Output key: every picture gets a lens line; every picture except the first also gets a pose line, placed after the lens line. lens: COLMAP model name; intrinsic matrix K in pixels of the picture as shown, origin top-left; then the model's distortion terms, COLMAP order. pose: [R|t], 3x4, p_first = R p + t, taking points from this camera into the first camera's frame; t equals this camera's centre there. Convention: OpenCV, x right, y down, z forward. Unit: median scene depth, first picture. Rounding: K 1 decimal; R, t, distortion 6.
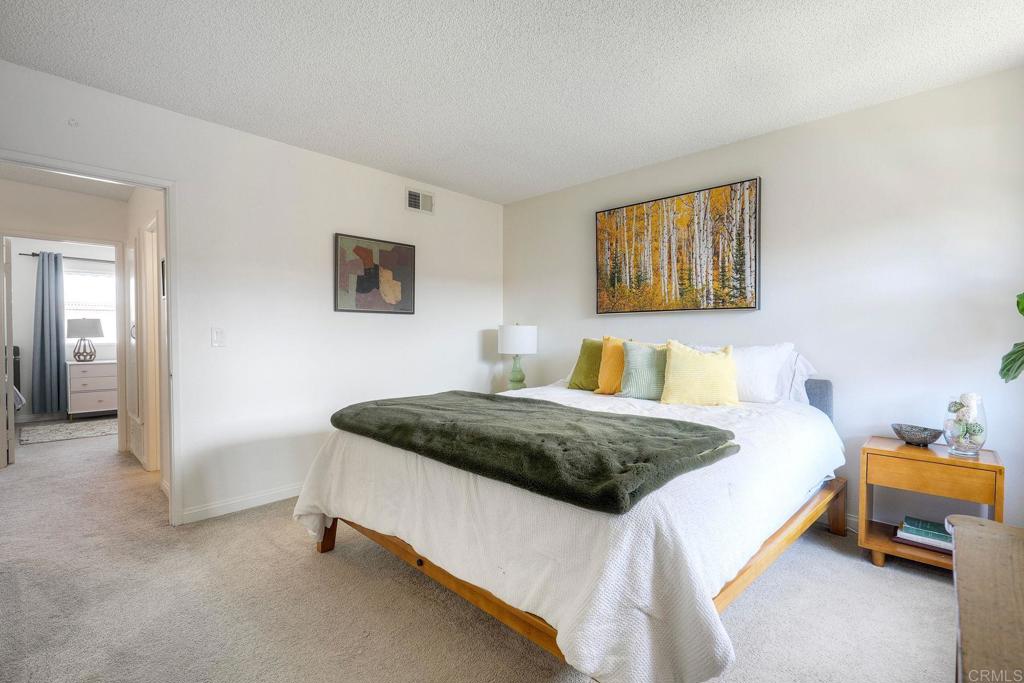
lens RADIAL K [[471.3, 0, 510.3], [0, 471.3, 342.8], [0, 0, 1]] dist [-0.013451, 0.005398]
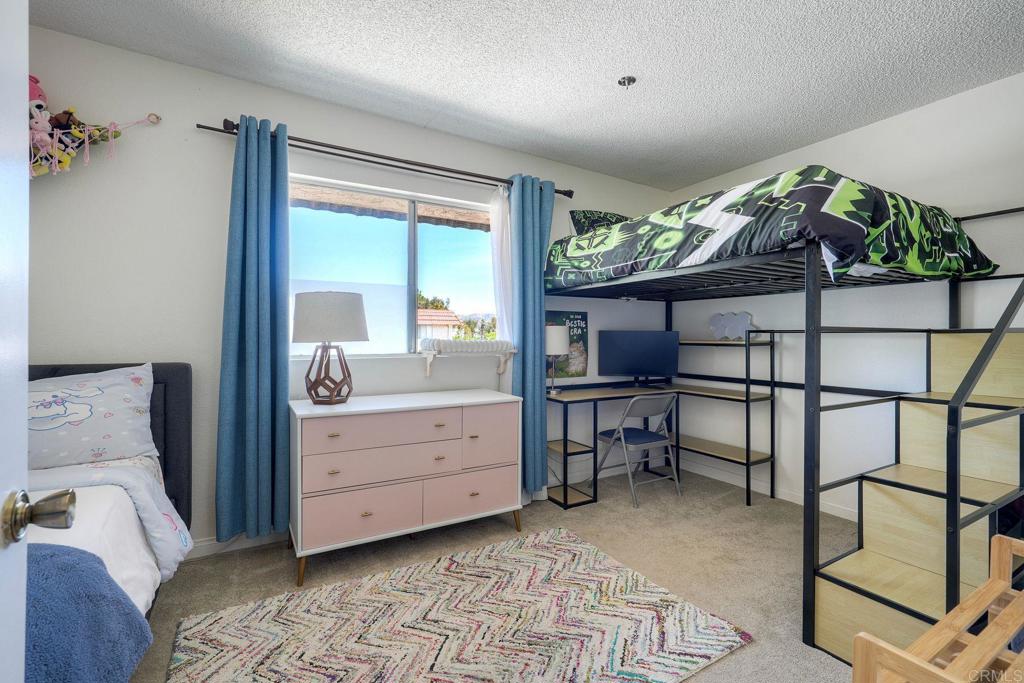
lens RADIAL K [[471.3, 0, 516.8], [0, 471.3, 339.5], [0, 0, 1]] dist [-0.013451, 0.005398]
pose [[0.962269, -0.000348, -0.272100, -0.655262], [-0.006716, 0.999664, -0.025027, -0.003024], [0.272018, 0.025910, 0.961943, 0.667554]]
